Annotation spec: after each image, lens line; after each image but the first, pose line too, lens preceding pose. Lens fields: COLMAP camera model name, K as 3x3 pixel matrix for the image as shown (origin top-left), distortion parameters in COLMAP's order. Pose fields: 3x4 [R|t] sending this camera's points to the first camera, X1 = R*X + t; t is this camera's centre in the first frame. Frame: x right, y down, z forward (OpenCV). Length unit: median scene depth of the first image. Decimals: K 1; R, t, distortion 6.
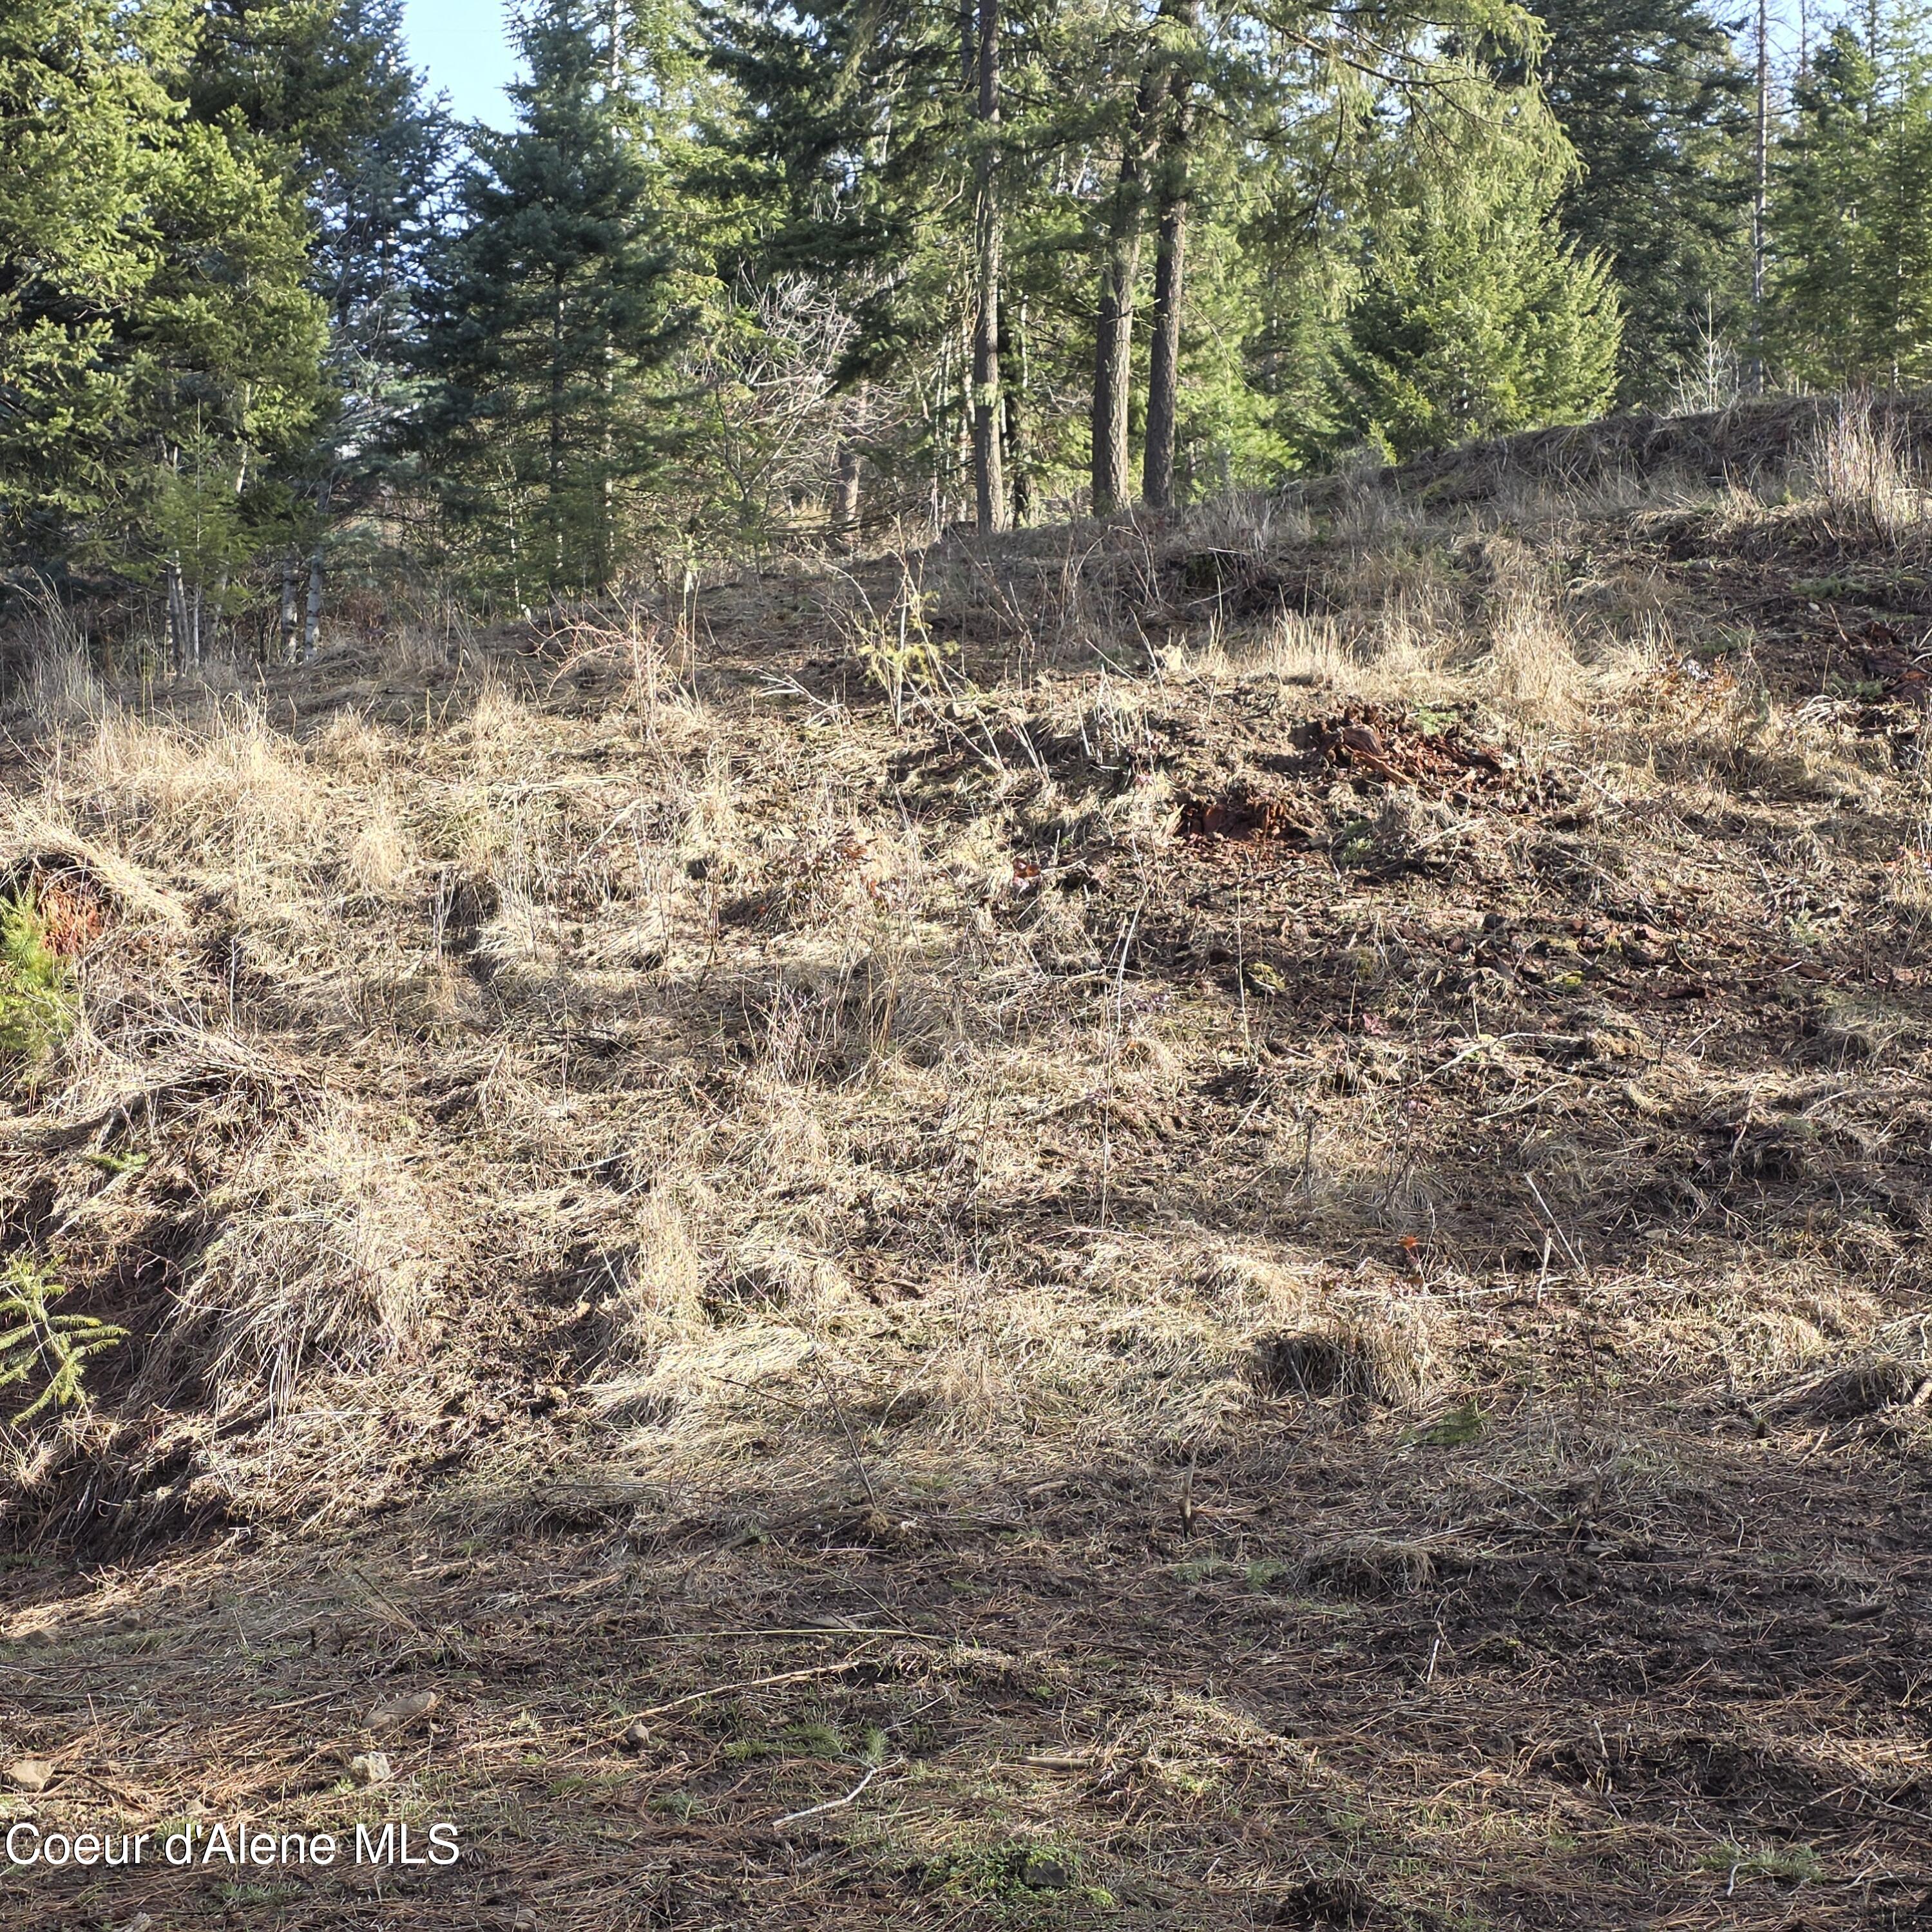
lens RADIAL K [[3413.1, 0, 906.4], [0, 3413.1, 937.0], [0, 0, 1]] dist [0.304259, -1.284825]
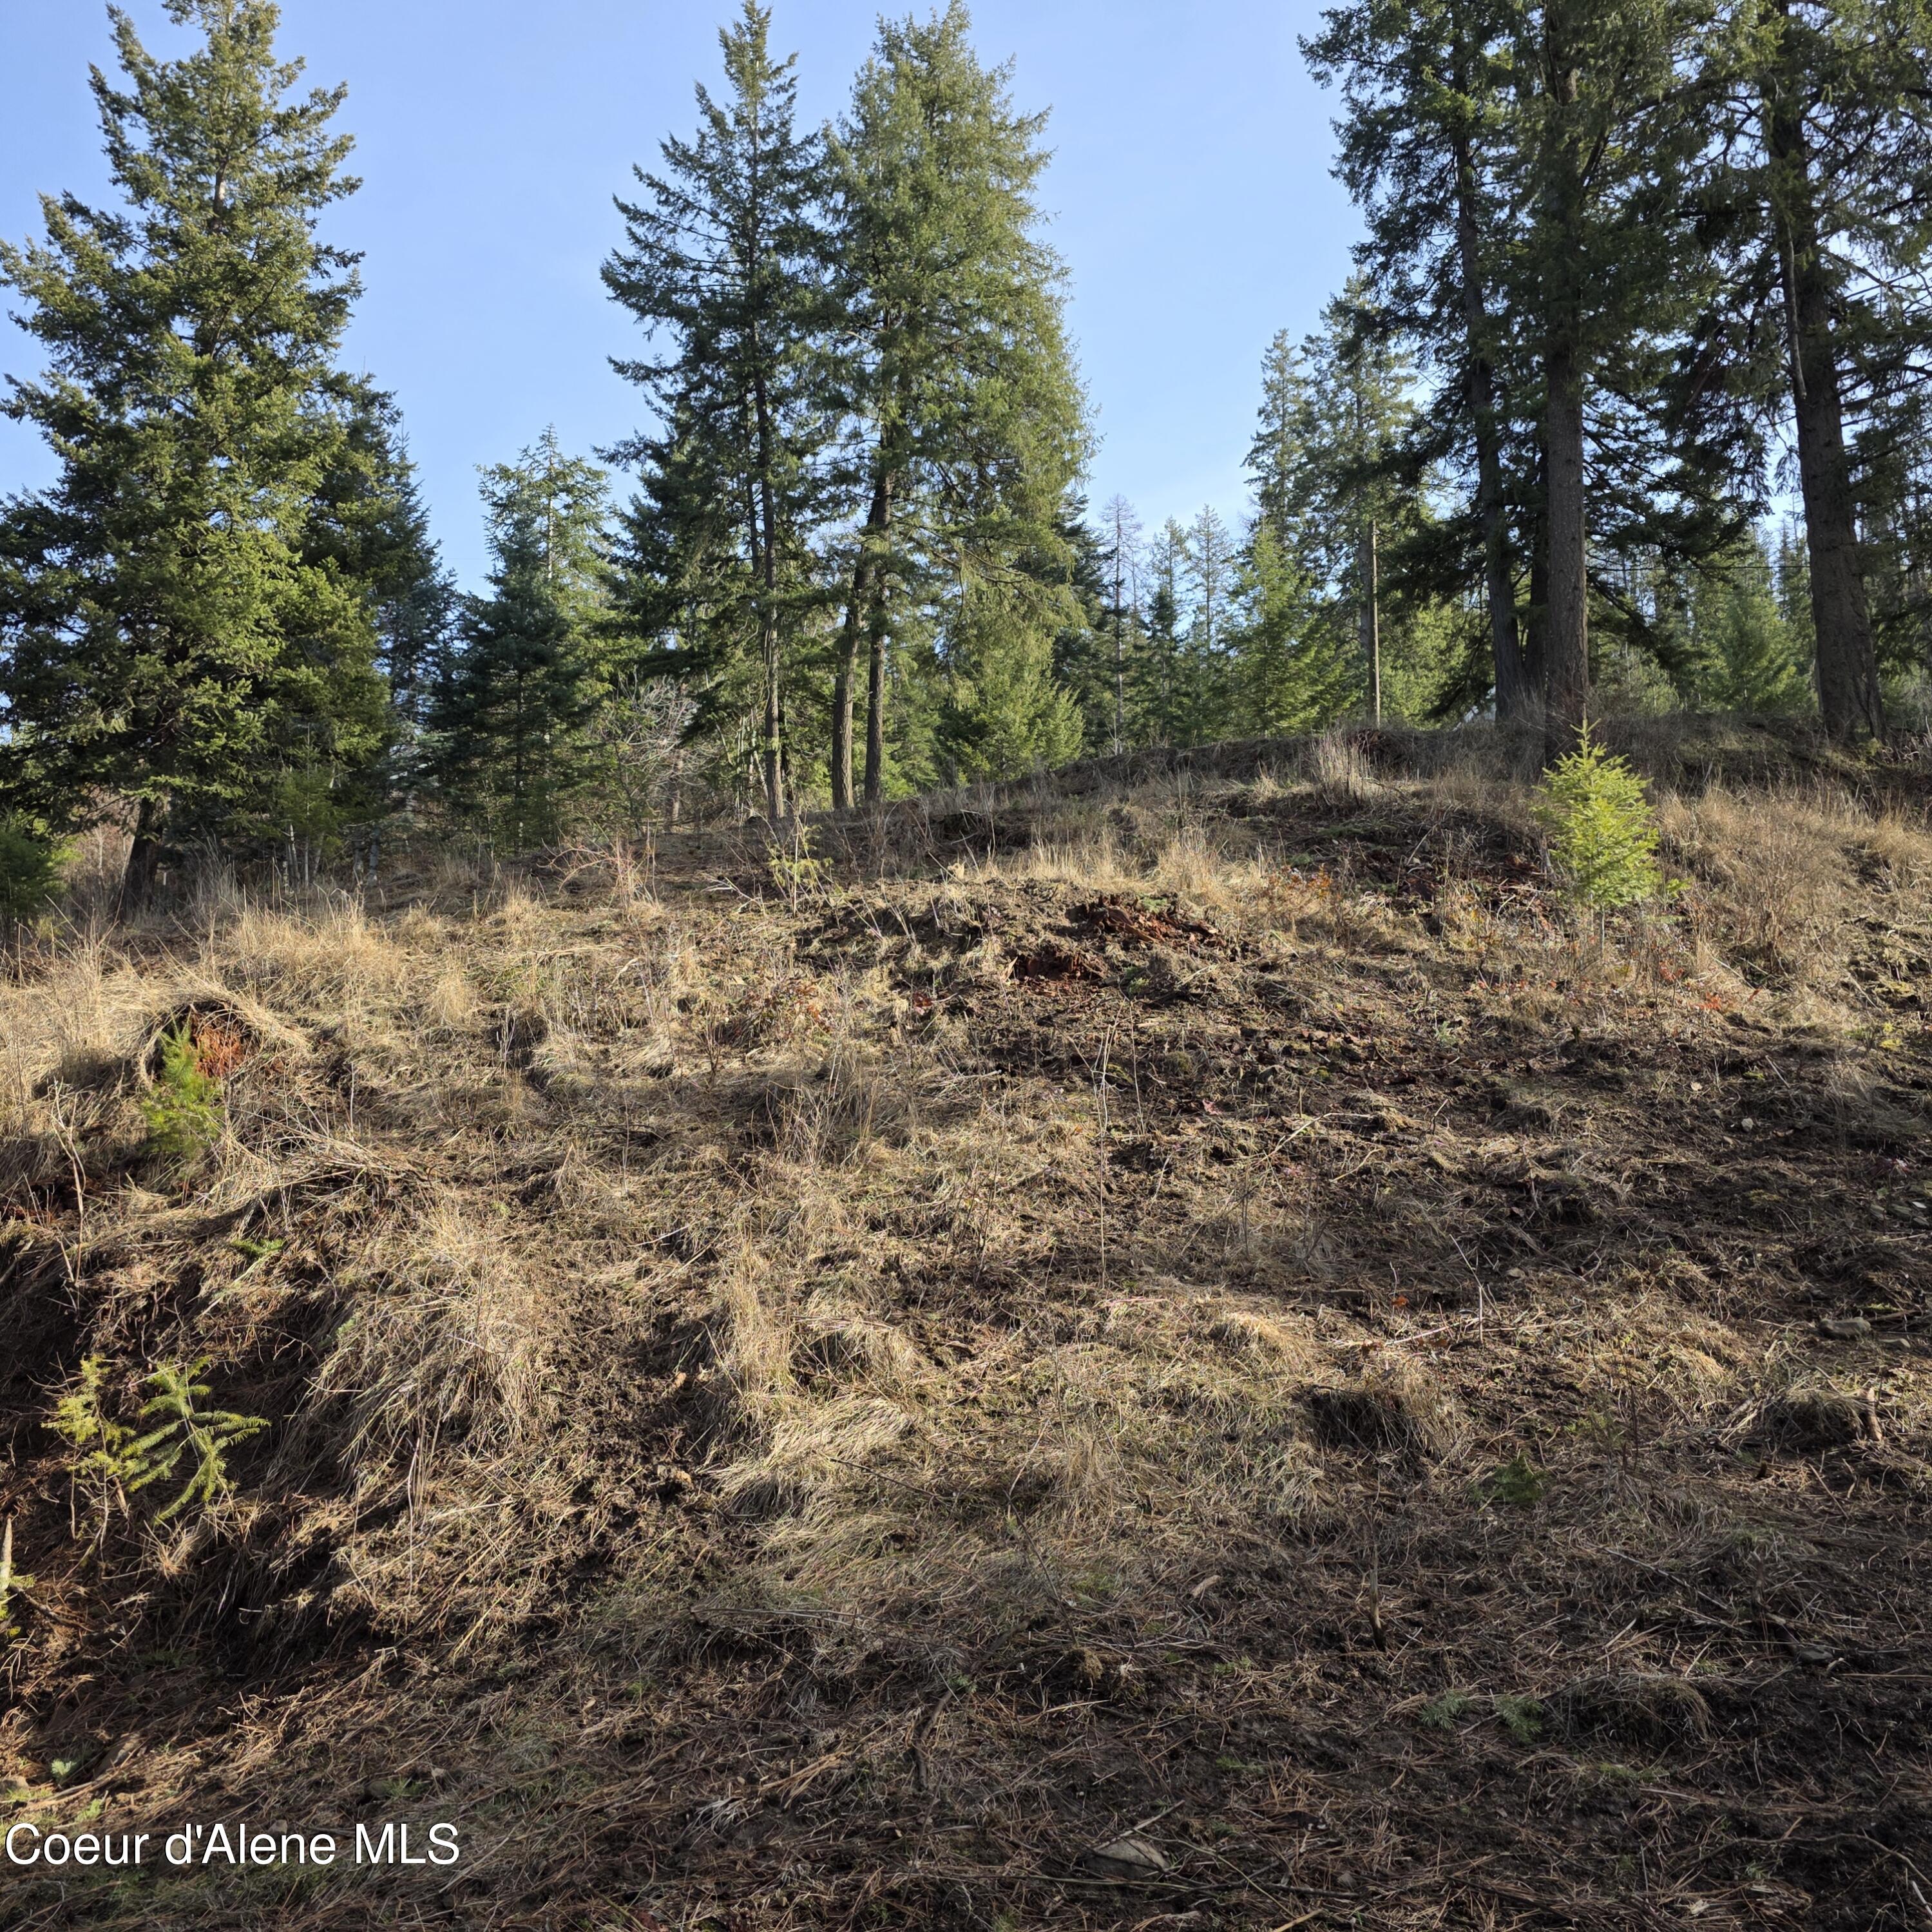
lens RADIAL K [[1750.3, 0, 965.9], [0, 1750.3, 951.6], [0, 0, 1]] dist [0.136119, -0.213885]
pose [[0.987511, -0.008899, 0.157299, -0.067362], [0.017390, 0.998460, -0.052686, -0.001690], [-0.156588, 0.054764, 0.986145, 0.285647]]
